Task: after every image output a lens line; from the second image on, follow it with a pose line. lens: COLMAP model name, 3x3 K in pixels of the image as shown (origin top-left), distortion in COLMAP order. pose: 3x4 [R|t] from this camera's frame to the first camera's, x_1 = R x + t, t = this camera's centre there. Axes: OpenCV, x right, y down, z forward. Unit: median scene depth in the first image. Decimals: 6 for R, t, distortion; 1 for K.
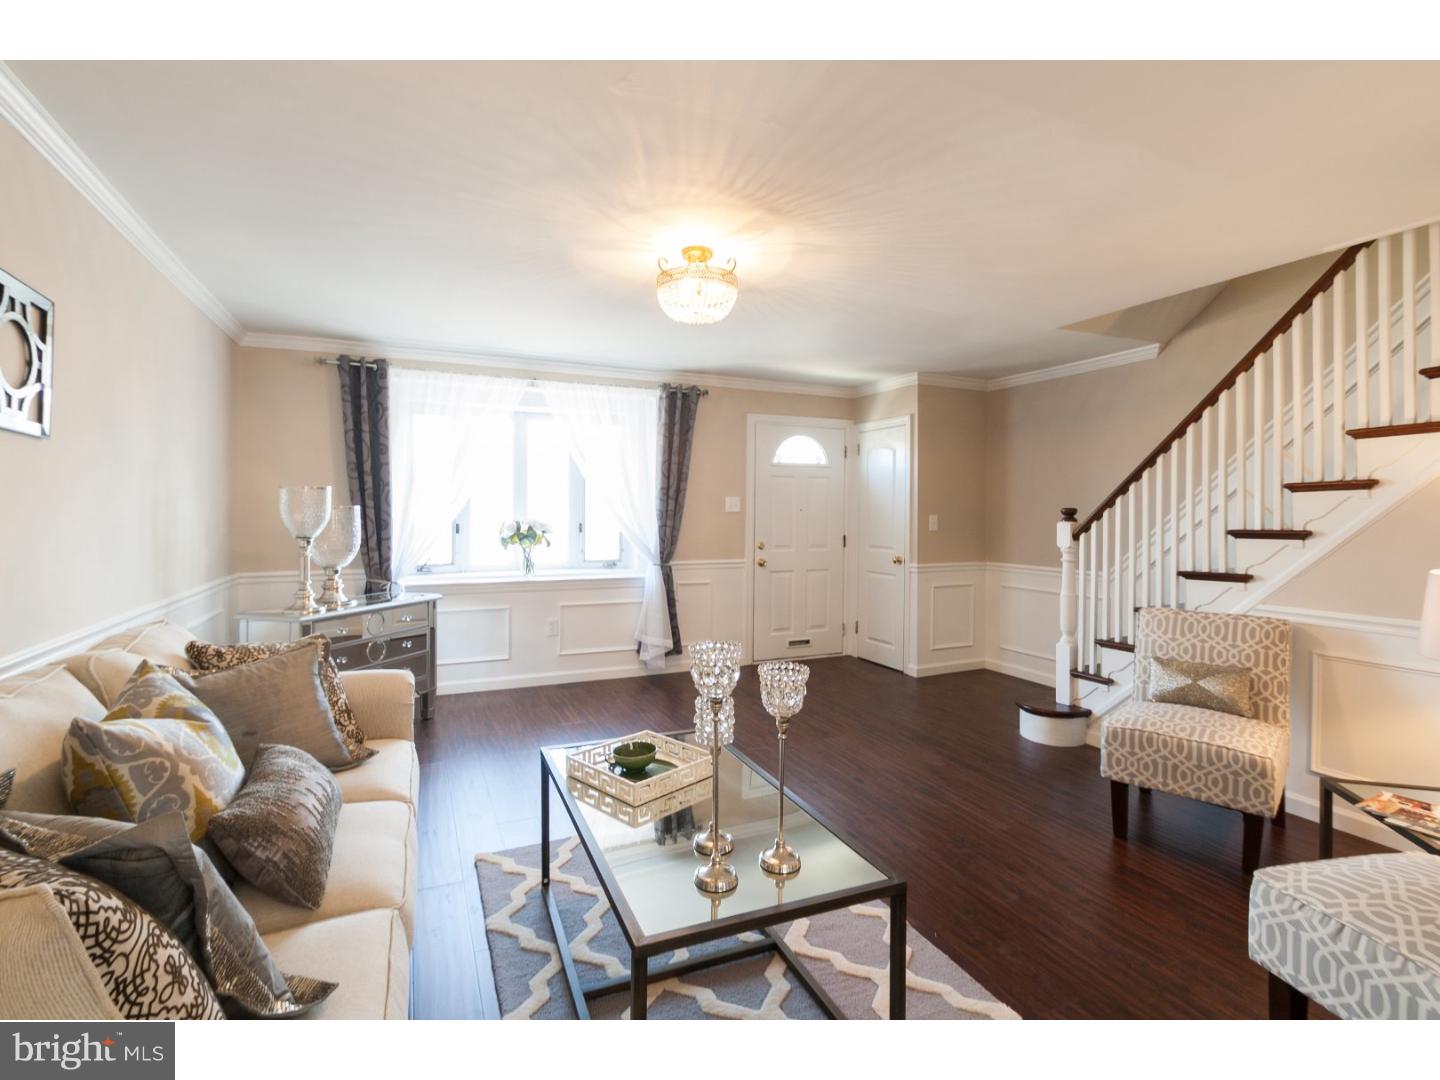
lens RADIAL K [[694.3, 0, 714.4], [0, 694.3, 513.3], [0, 0, 1]] dist [0.001427, -0.000603]
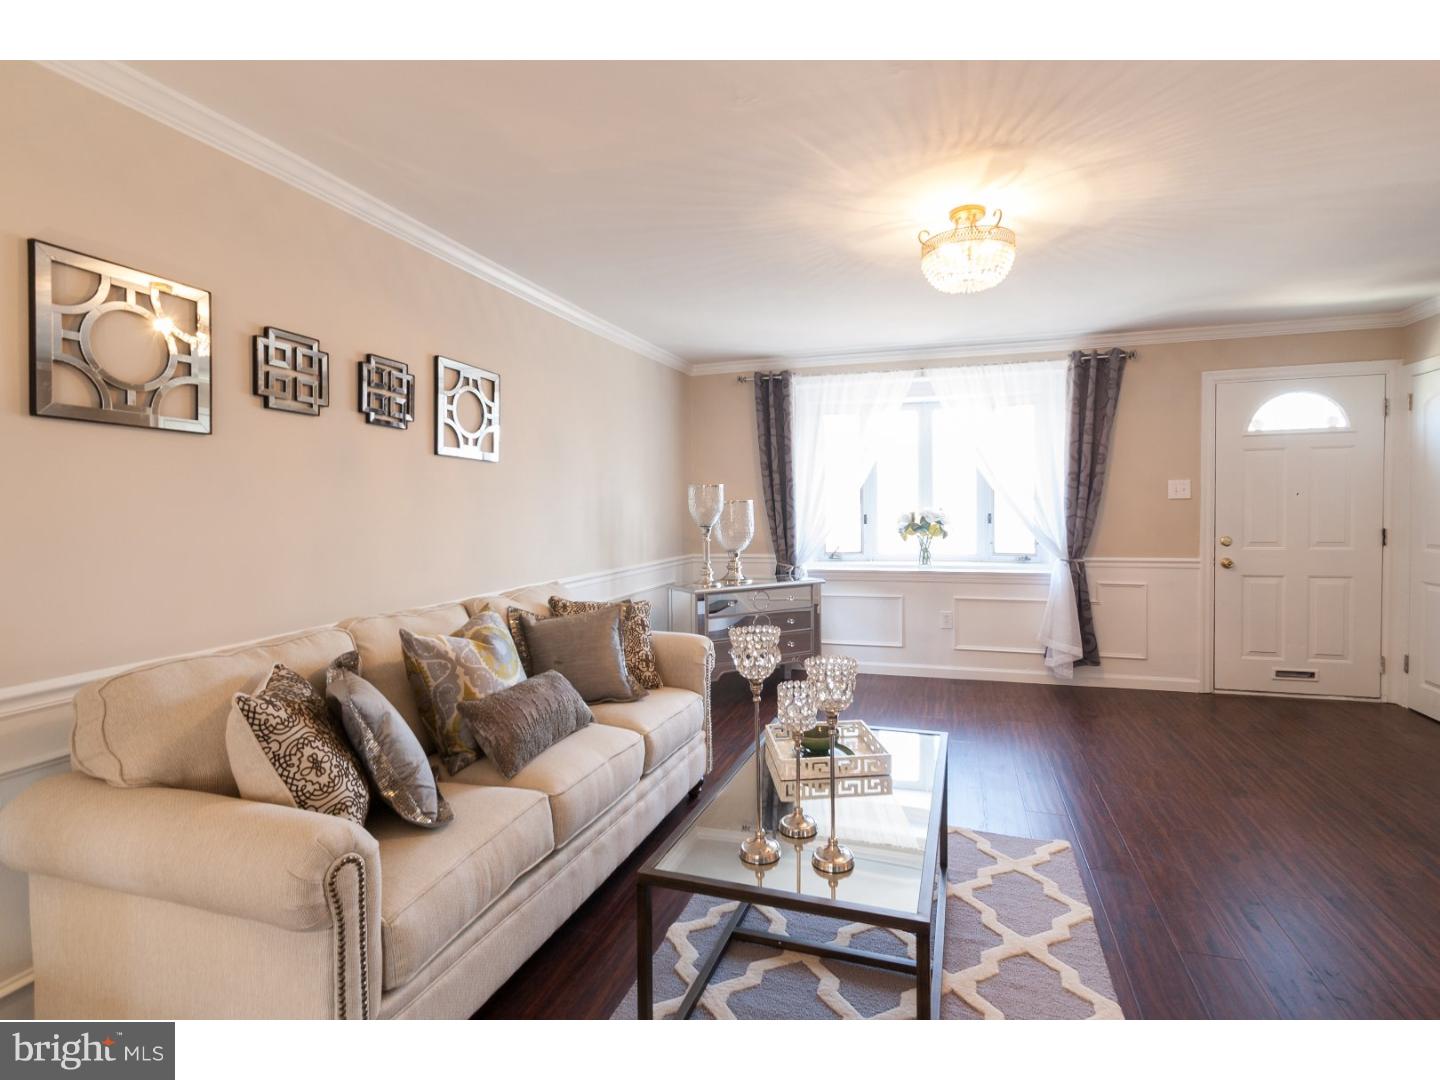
lens RADIAL K [[702.6, 0, 725.8], [0, 702.6, 524.4], [0, 0, 1]] dist [0.001533, -0.001267]
pose [[0.750746, 0.004853, -0.660573, 0.212540], [0.013978, 0.999632, 0.023230, 0.002307], [0.660443, -0.026673, 0.750402, 0.060711]]
